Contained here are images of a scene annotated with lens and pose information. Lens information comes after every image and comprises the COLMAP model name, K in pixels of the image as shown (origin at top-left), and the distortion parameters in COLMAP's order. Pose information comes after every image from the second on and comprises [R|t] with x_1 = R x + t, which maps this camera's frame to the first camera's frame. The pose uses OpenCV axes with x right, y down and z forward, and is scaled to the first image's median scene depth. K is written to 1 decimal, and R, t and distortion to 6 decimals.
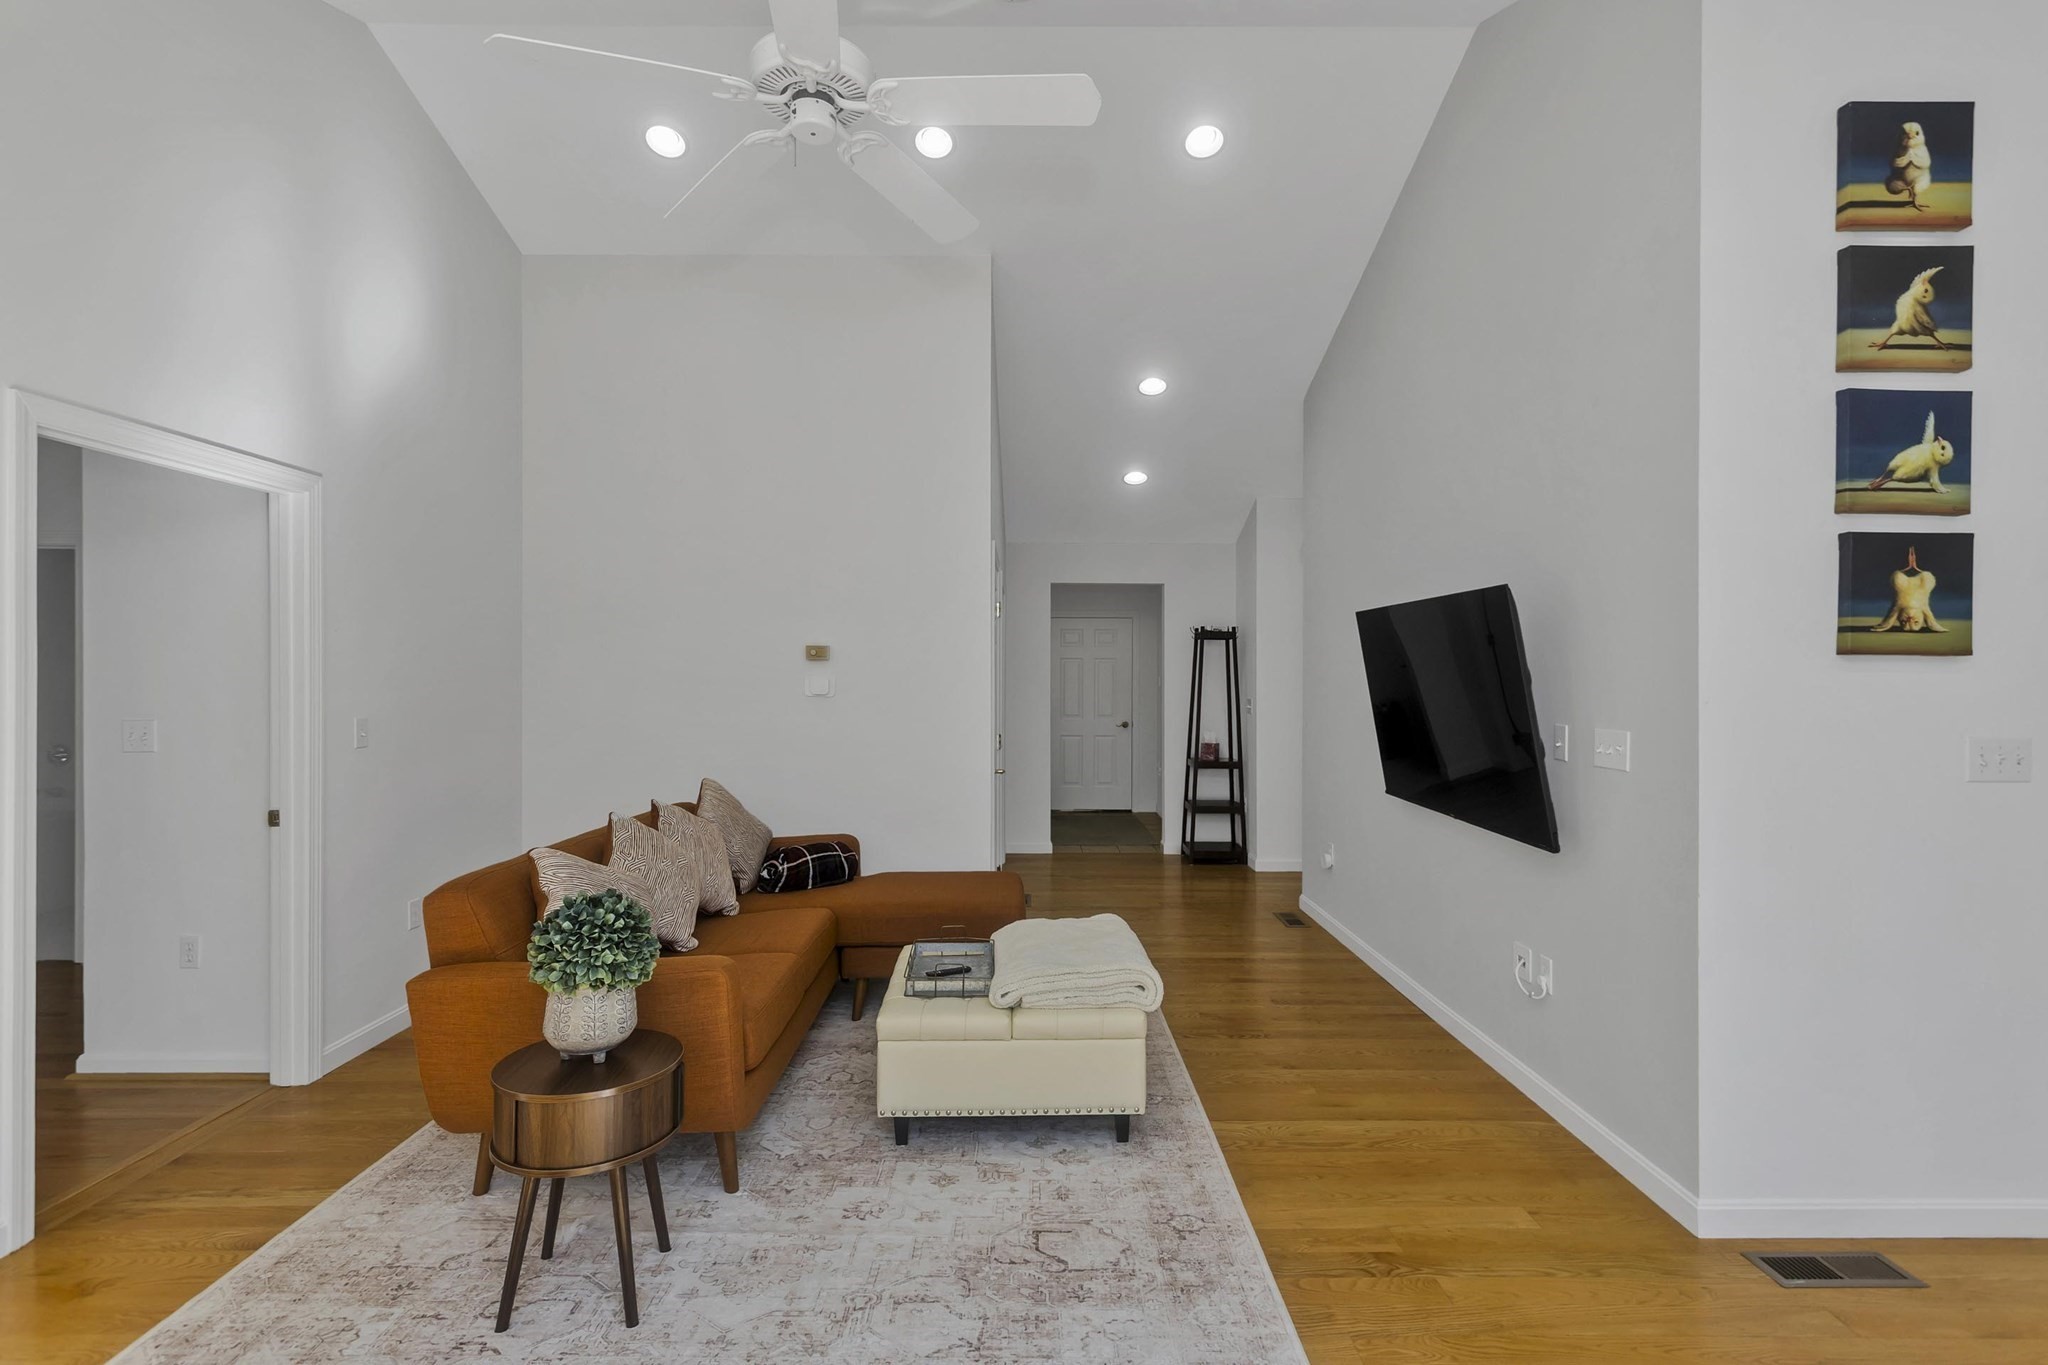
lens RADIAL K [[973.1, 0, 1021.3], [0, 973.1, 676.9], [0, 0, 1]] dist [-0.002521, 0.004988]
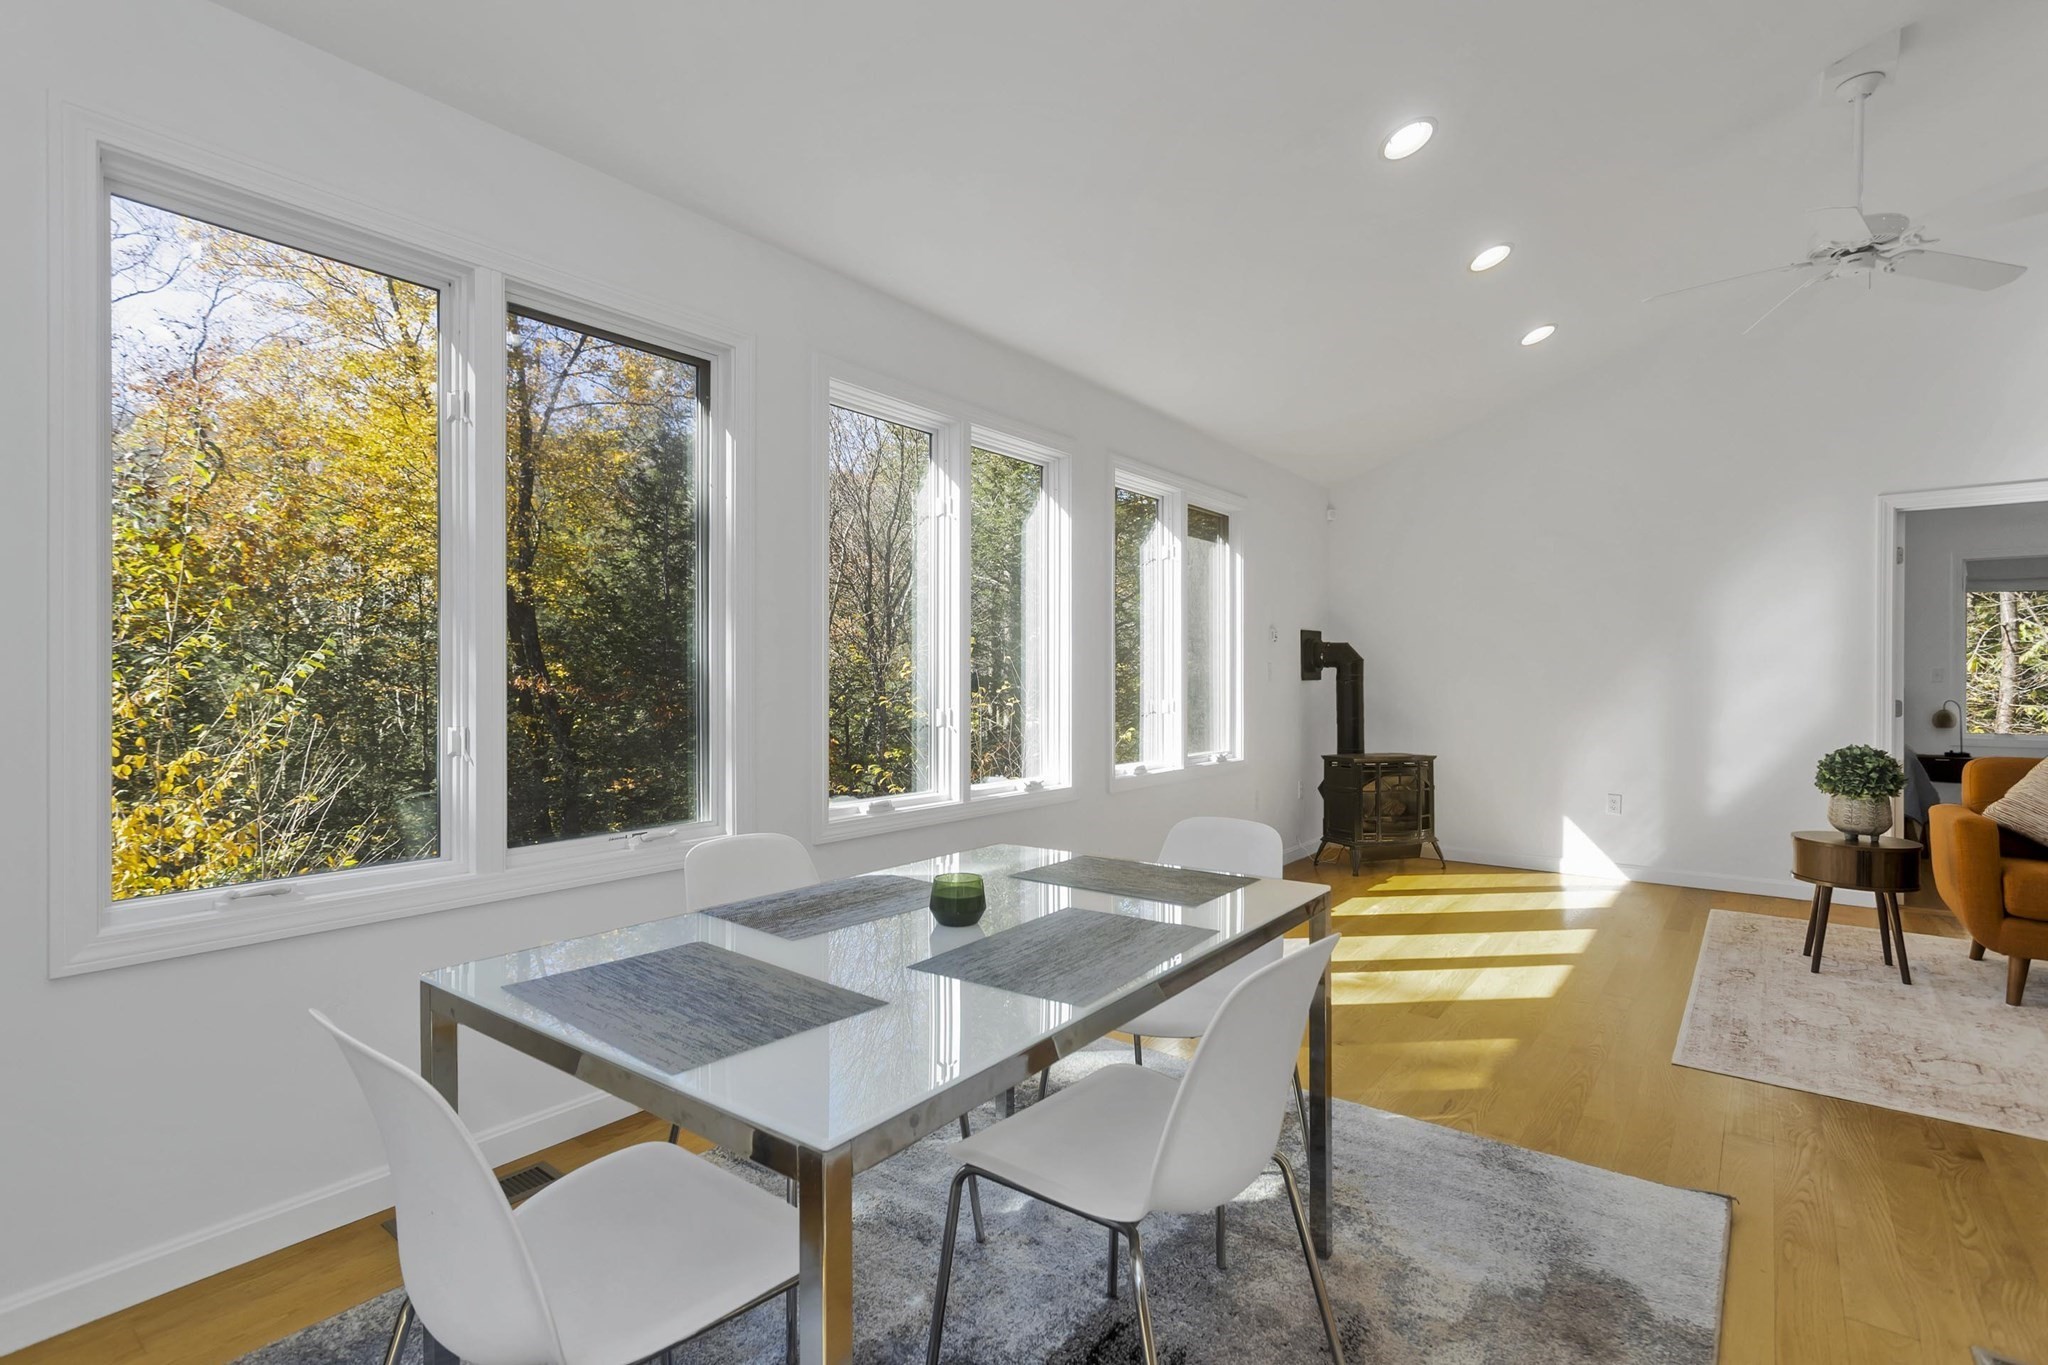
lens RADIAL K [[973.1, 0, 1021.9], [0, 973.1, 682.9], [0, 0, 1]] dist [-0.002521, 0.004988]
pose [[-0.610221, 0.003971, -0.792222, 1.708449], [-0.002513, 0.999973, 0.006949, 0.095707], [0.792228, 0.006232, -0.610194, 0.810631]]
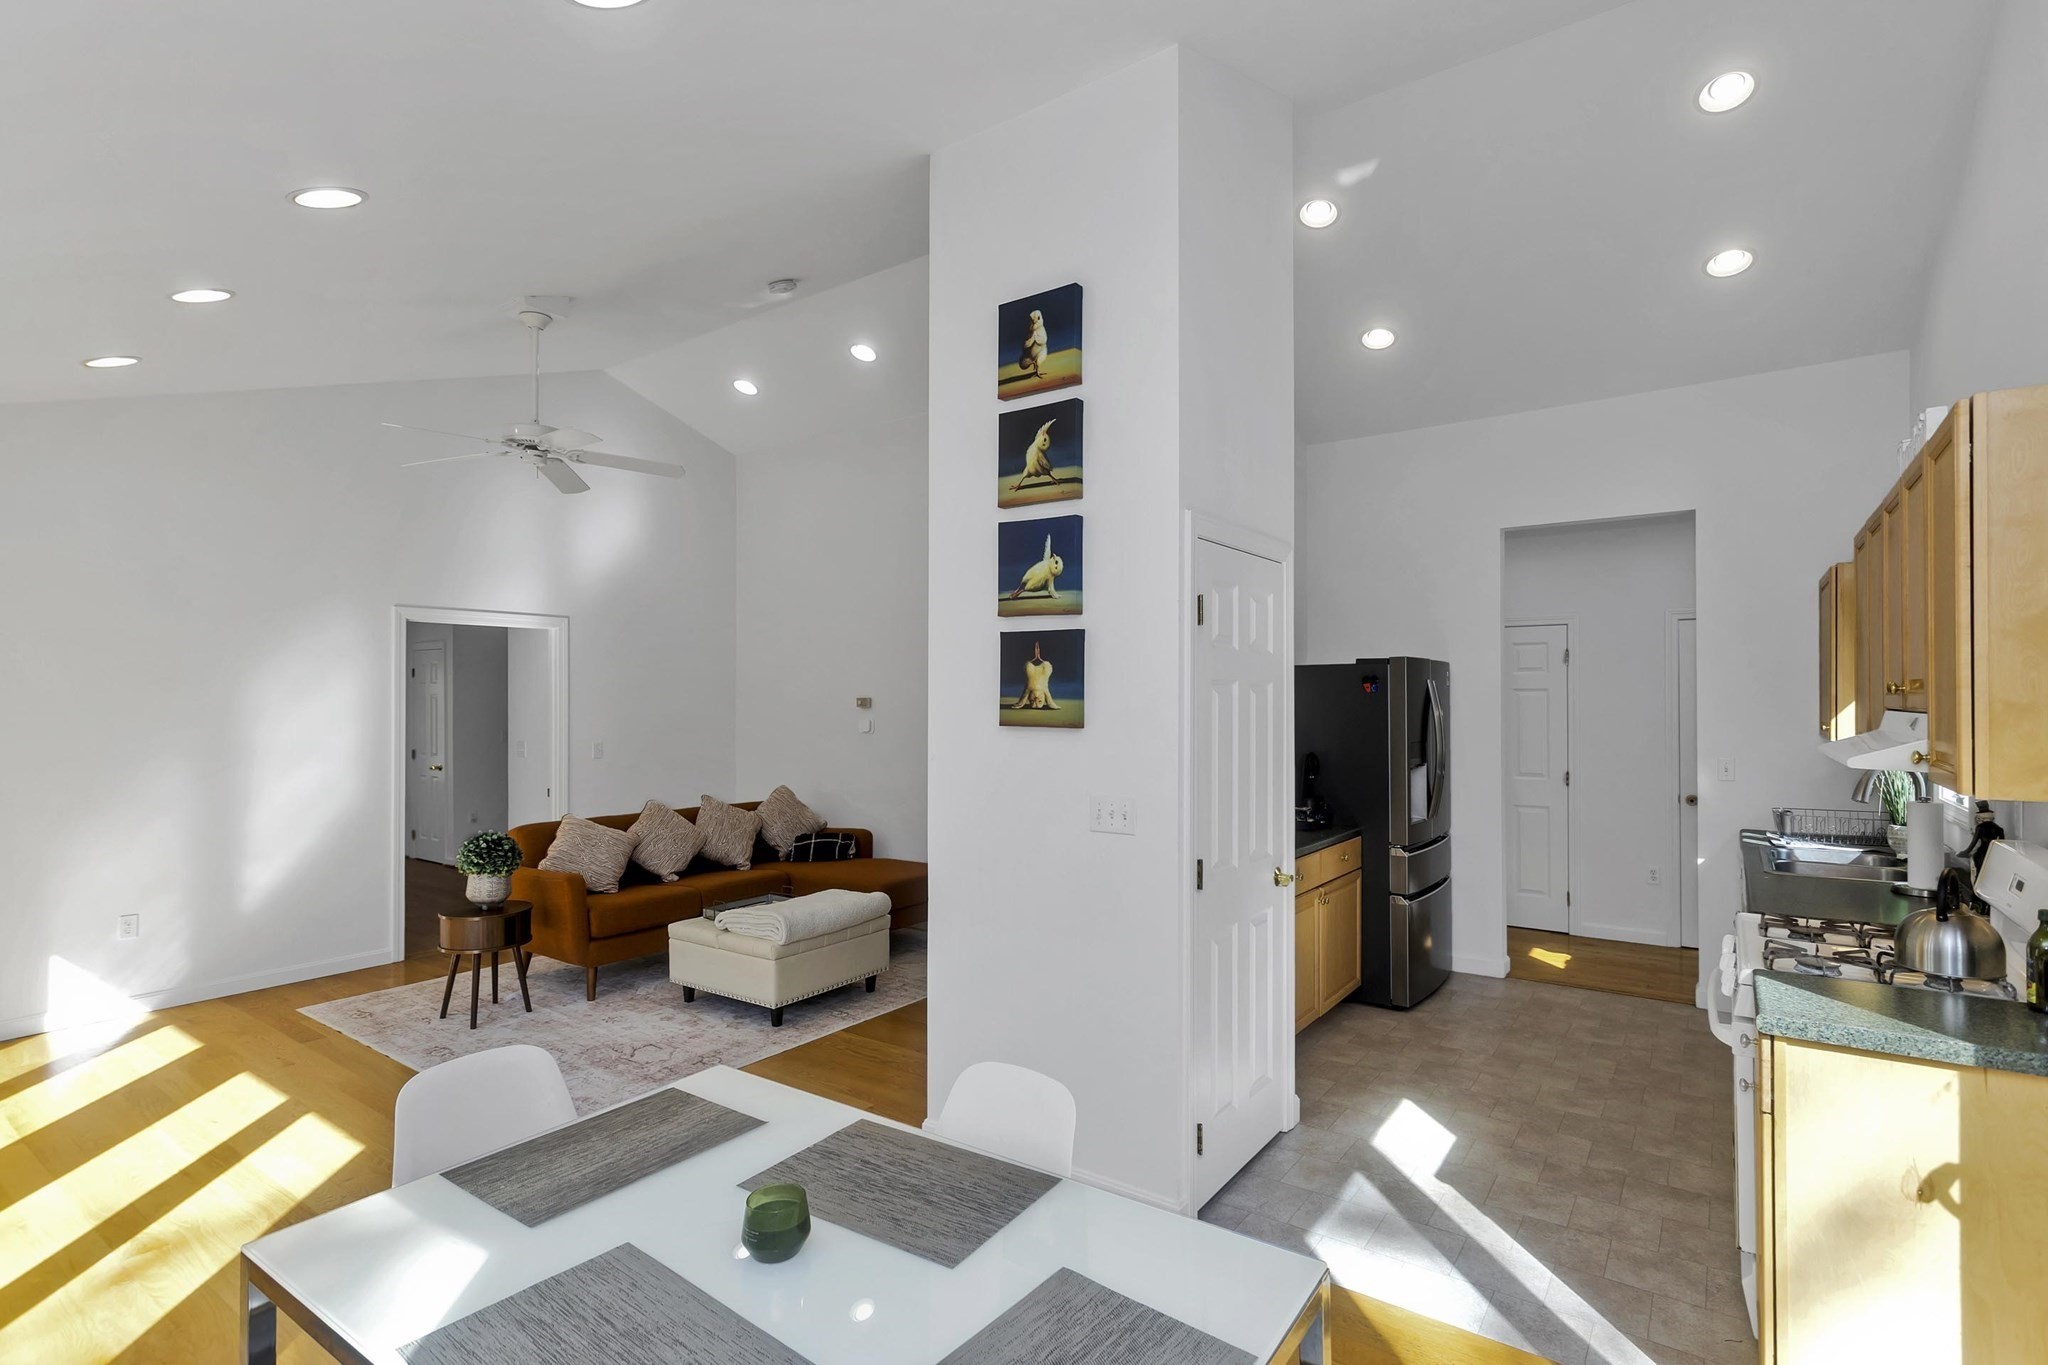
lens RADIAL K [[973.1, 0, 1054.2], [0, 973.1, 694.8], [0, 0, 1]] dist [-0.002521, 0.004988]
pose [[0.817342, -0.003682, -0.576142, 1.664005], [0.001959, 0.999992, -0.003611, -0.060087], [0.576150, 0.001822, 0.817342, -0.026079]]
